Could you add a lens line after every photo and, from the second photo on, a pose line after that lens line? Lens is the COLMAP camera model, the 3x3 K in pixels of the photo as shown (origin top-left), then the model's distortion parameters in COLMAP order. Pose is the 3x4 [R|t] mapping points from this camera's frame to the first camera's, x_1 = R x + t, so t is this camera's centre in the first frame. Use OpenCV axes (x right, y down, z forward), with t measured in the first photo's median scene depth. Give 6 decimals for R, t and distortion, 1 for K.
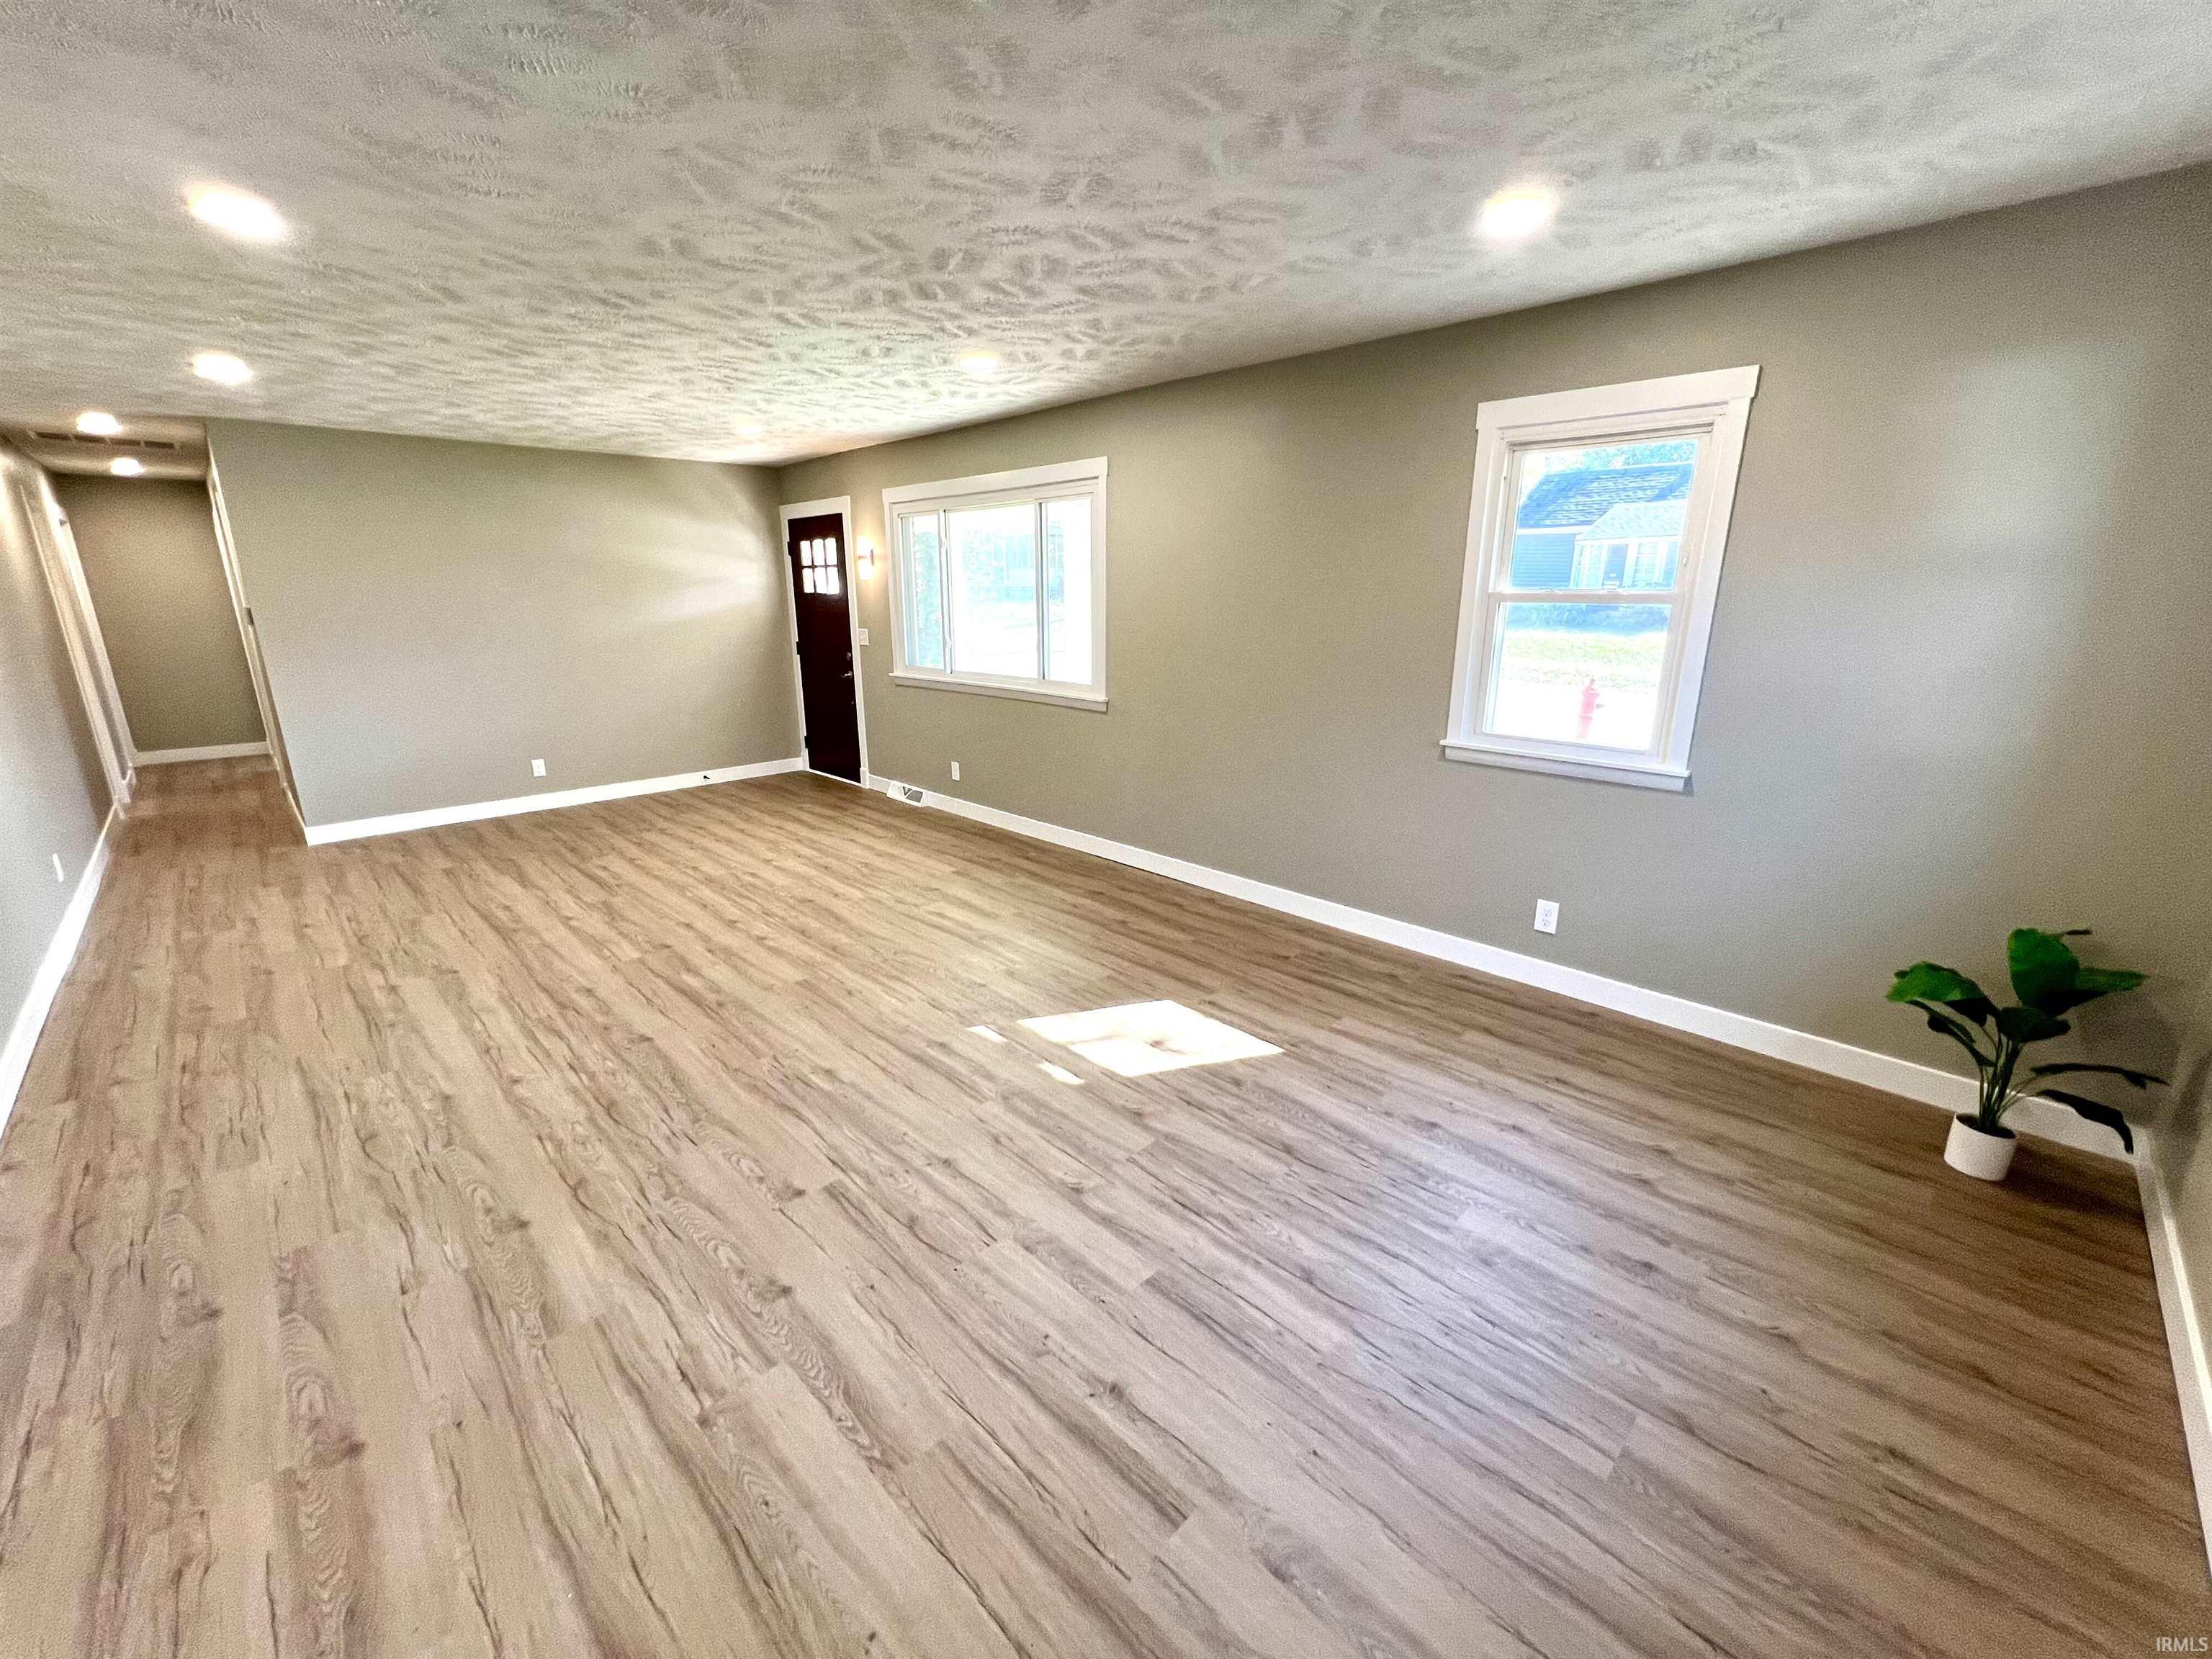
lens RADIAL K [[888.0, 0, 1099.9], [0, 888.0, 828.5], [0, 0, 1]] dist [-0.008919, -0.000158]
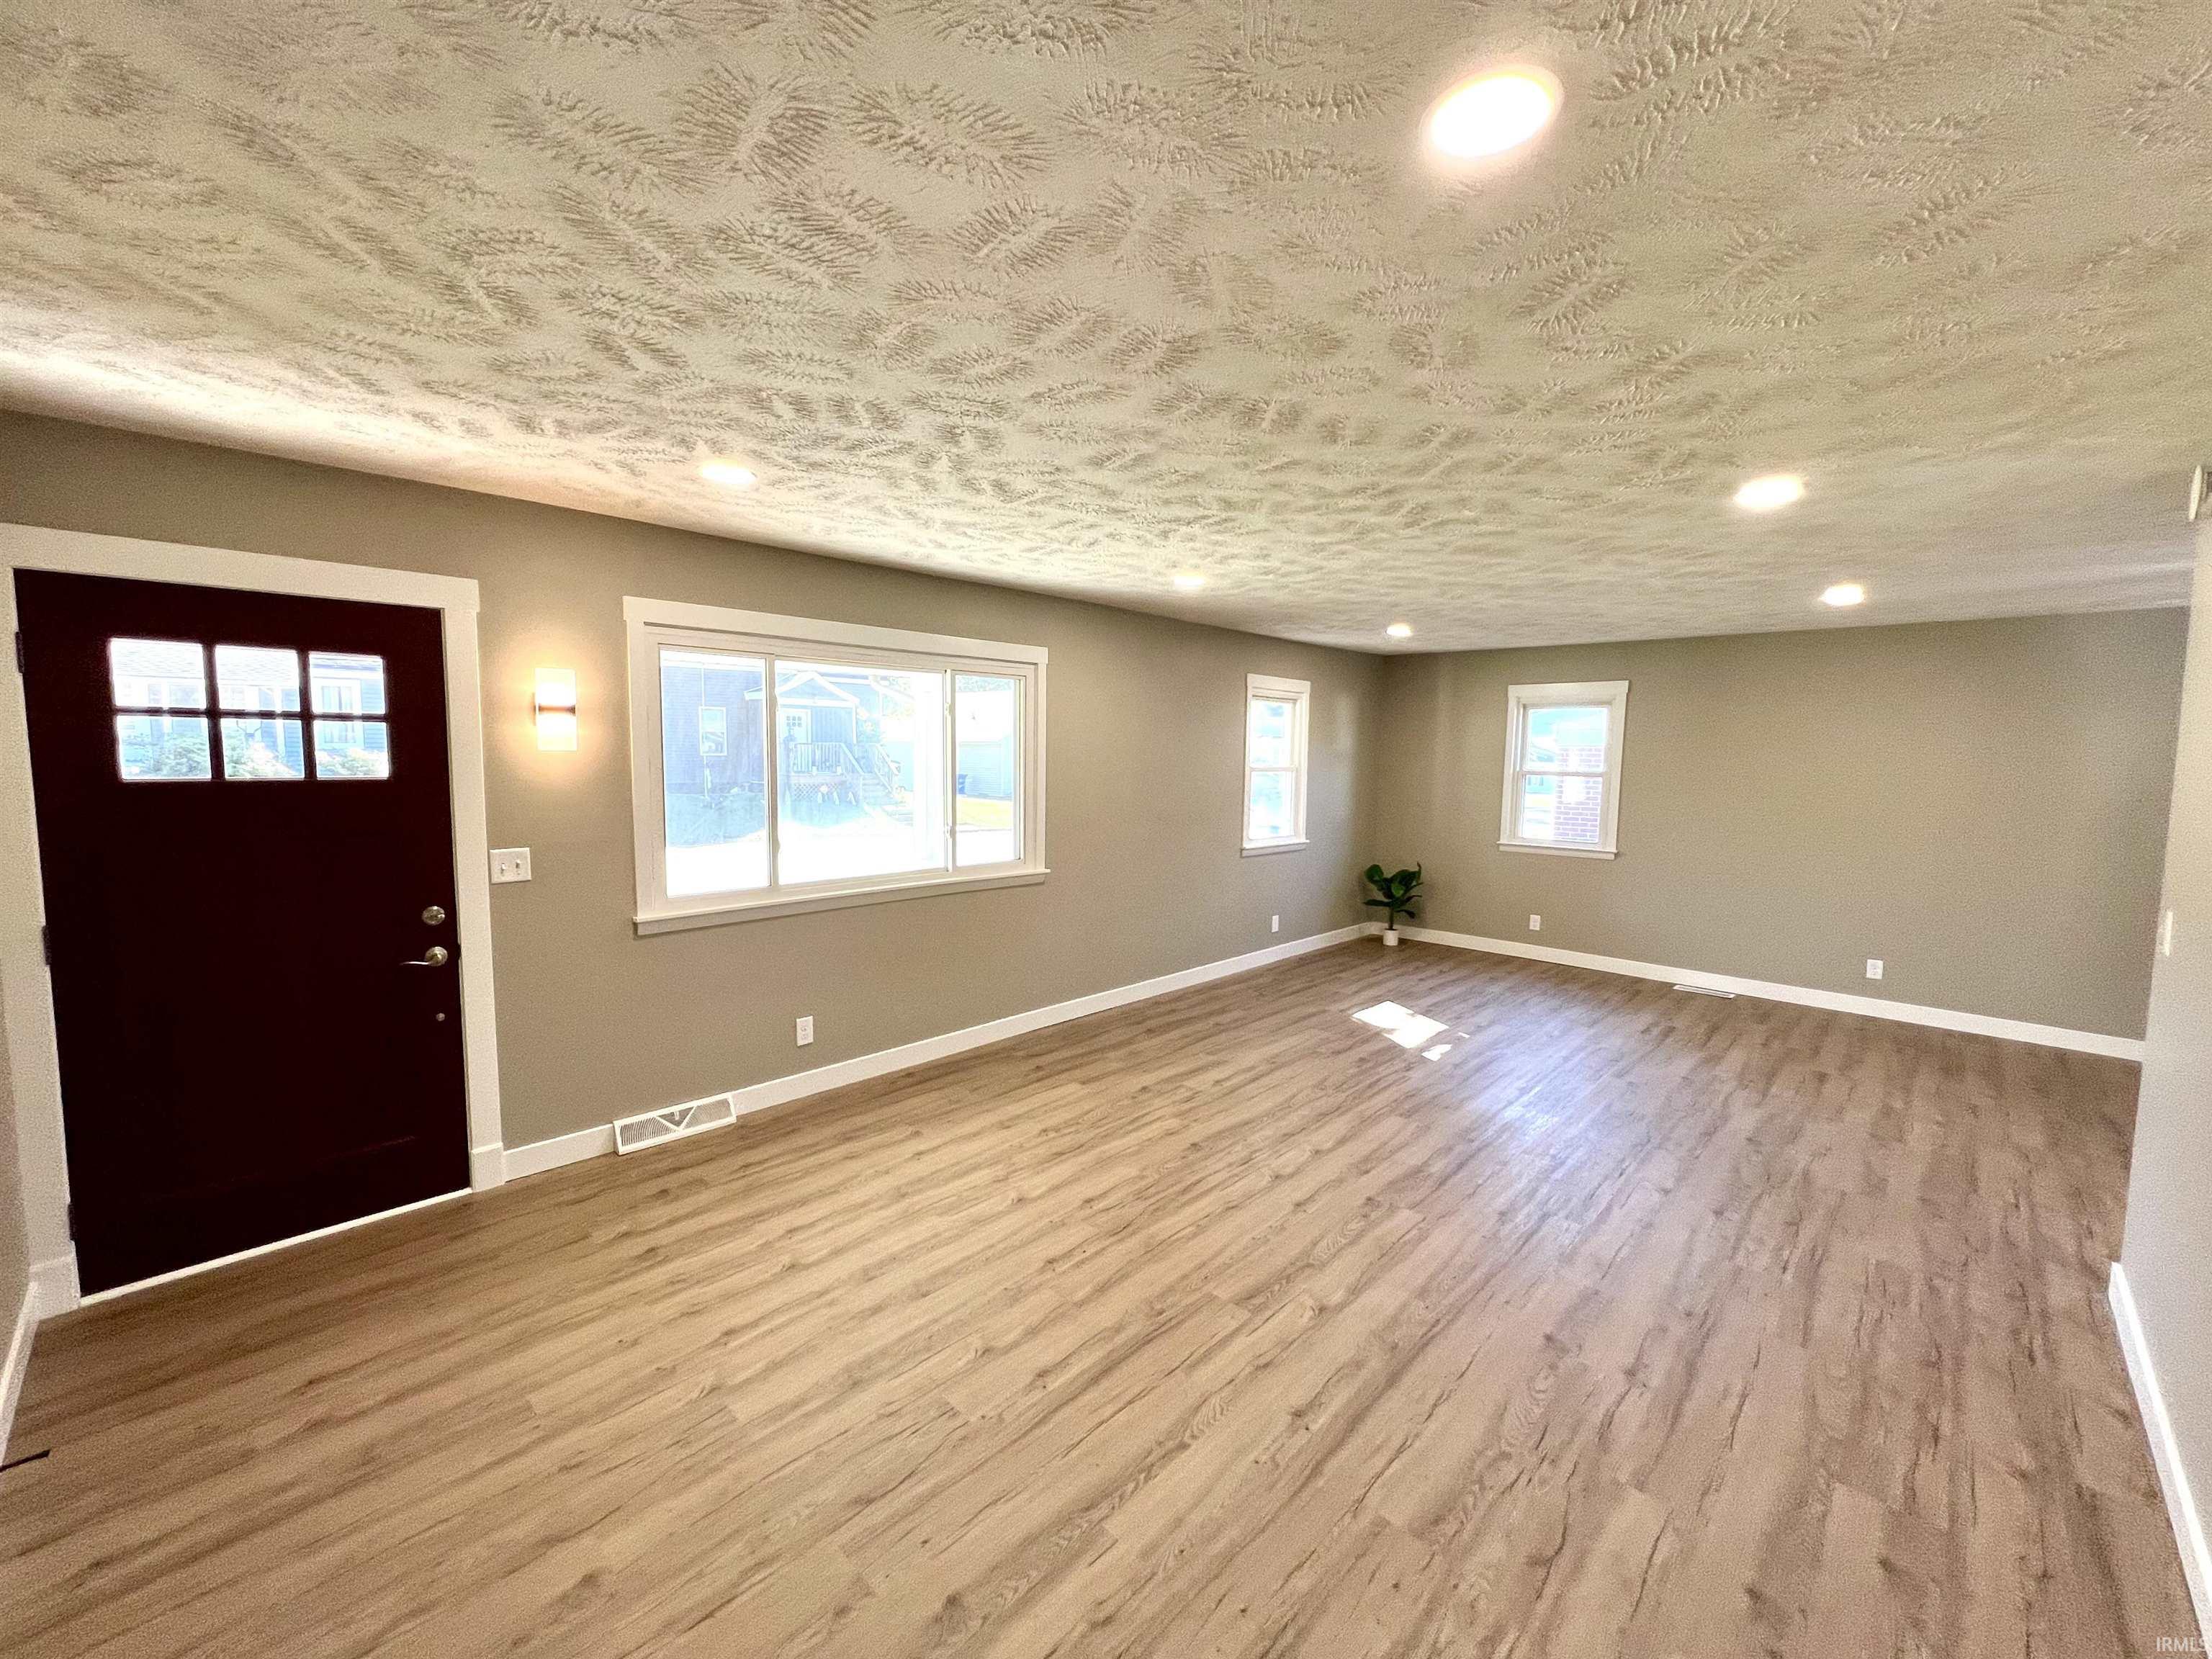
lens RADIAL K [[888.0, 0, 1099.9], [0, 888.0, 828.5], [0, 0, 1]] dist [-0.008919, -0.000158]
pose [[-0.019711, -0.090704, 0.995683, -1.167721], [0.245658, 0.964908, 0.092764, -0.312386], [-0.969156, 0.246425, 0.003262, 1.056704]]
